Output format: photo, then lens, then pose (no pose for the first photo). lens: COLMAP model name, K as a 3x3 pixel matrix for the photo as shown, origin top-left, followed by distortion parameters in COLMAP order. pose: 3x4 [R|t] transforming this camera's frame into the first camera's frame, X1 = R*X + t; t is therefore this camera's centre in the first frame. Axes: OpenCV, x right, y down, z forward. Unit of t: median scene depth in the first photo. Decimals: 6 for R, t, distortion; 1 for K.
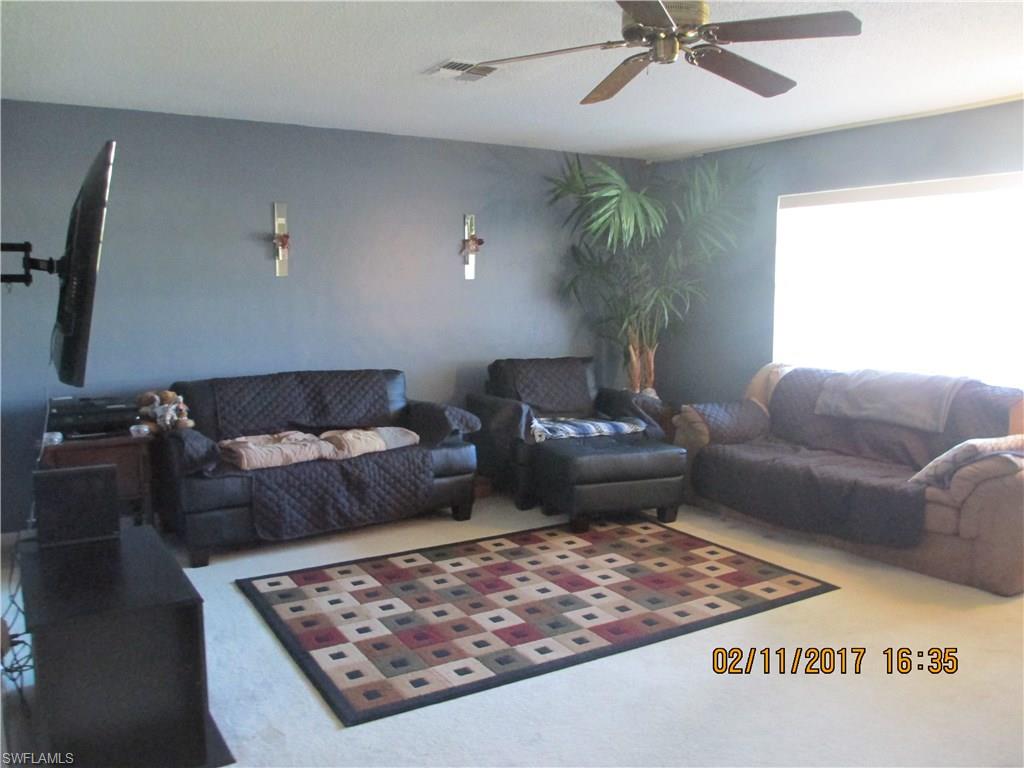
lens RADIAL K [[850.1, 0, 512.0], [0, 850.1, 384.0], [0, 0, 1]] dist [-0.071333, 0.043748]
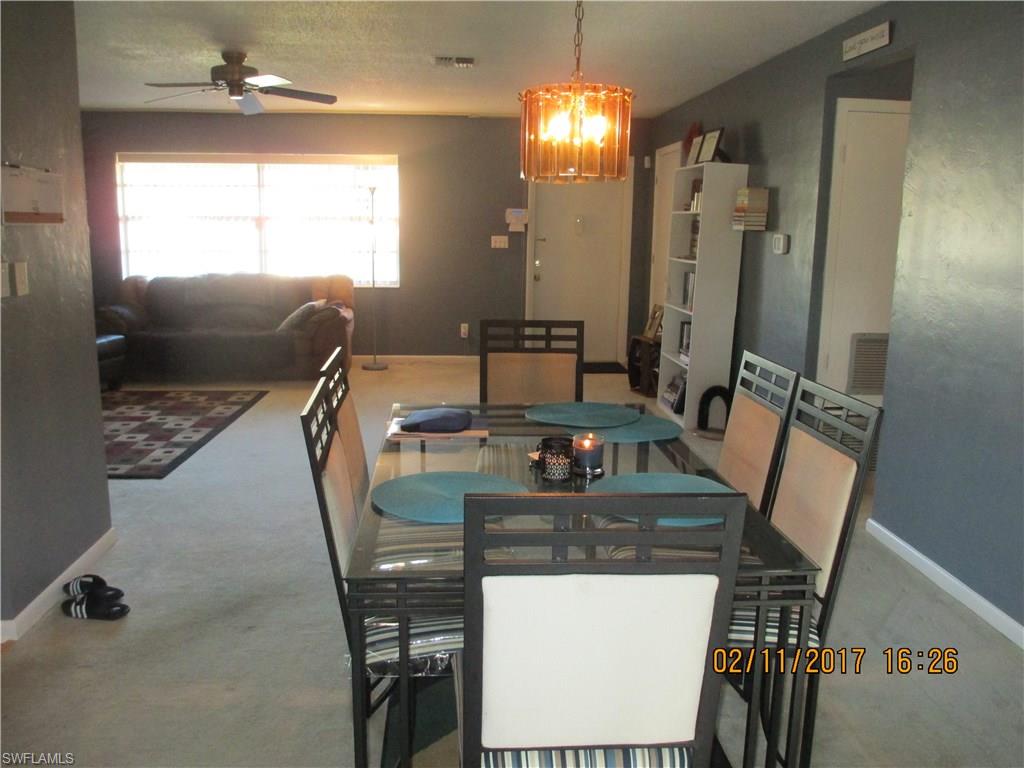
lens RADIAL K [[850.1, 0, 512.0], [0, 850.1, 384.0], [0, 0, 1]] dist [-0.071333, 0.043748]
pose [[0.481027, -0.157128, 0.862510, -0.786201], [0.084145, 0.987541, 0.132977, 0.028004], [-0.872659, 0.008610, 0.488255, -0.285317]]
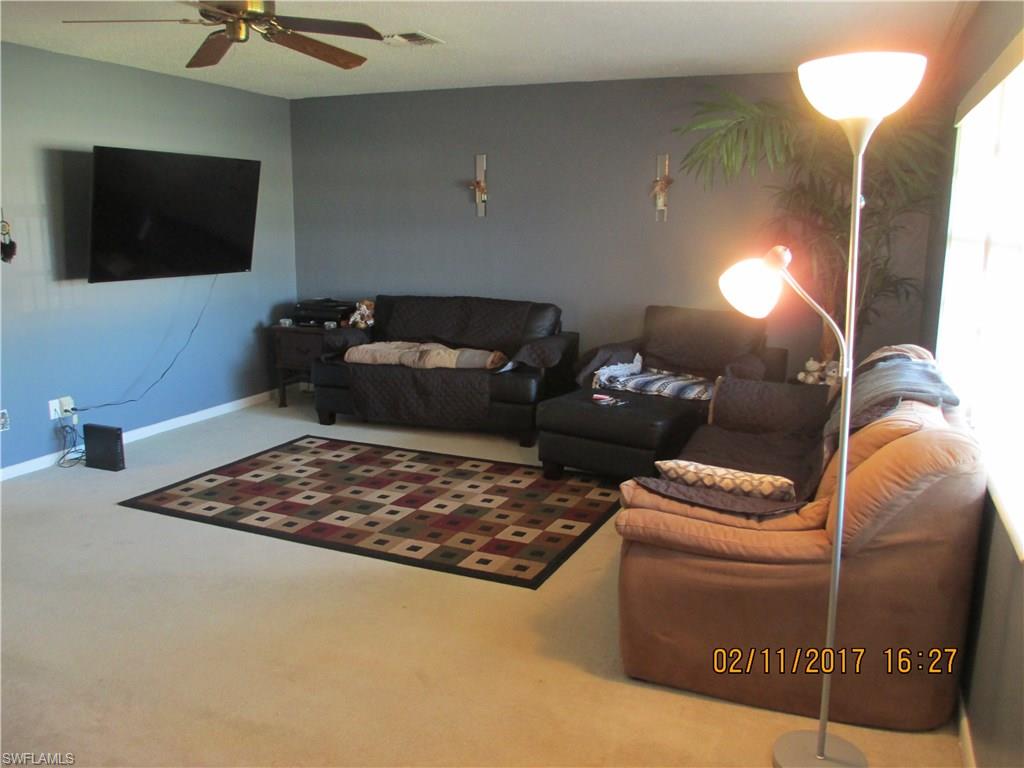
lens RADIAL K [[850.1, 0, 512.0], [0, 850.1, 384.0], [0, 0, 1]] dist [-0.071333, 0.043748]
pose [[0.571197, 0.166569, -0.803735, 0.900717], [-0.101675, 0.986010, 0.132086, -0.067839], [0.814492, 0.006273, 0.580141, 0.406451]]
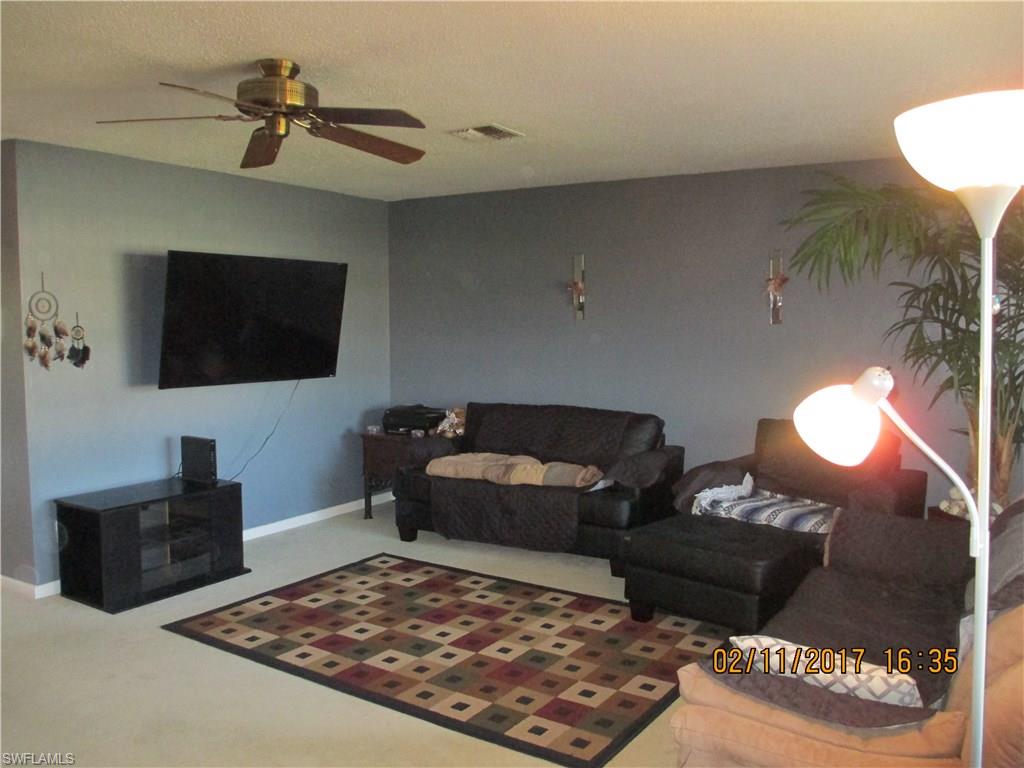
lens RADIAL K [[850.1, 0, 512.0], [0, 850.1, 384.0], [0, 0, 1]] dist [-0.071333, 0.043748]
pose [[0.431578, 0.075958, -0.898872, 0.835409], [-0.103739, 0.994017, 0.034190, -0.086265], [0.896091, 0.078492, 0.436875, 0.522897]]
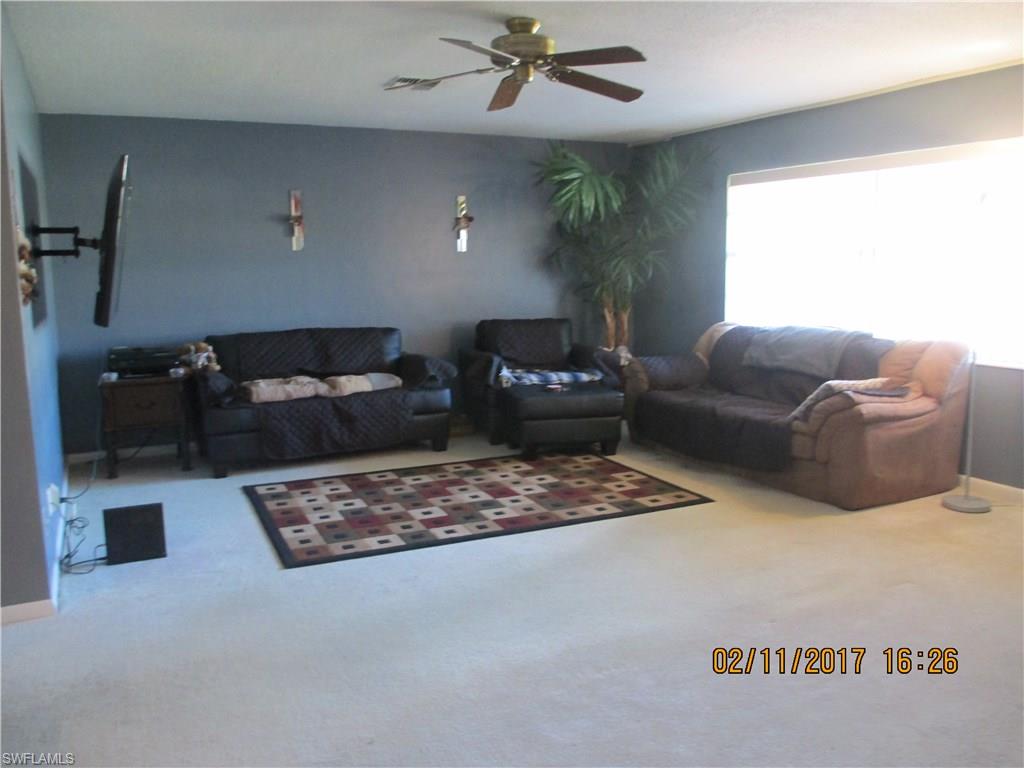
lens RADIAL K [[850.1, 0, 512.0], [0, 850.1, 384.0], [0, 0, 1]] dist [-0.071333, 0.043748]
pose [[0.994110, 0.006869, -0.108158, 0.197997], [-0.003757, 0.999574, 0.028946, 0.033599], [0.108310, -0.028369, 0.993712, -0.213703]]
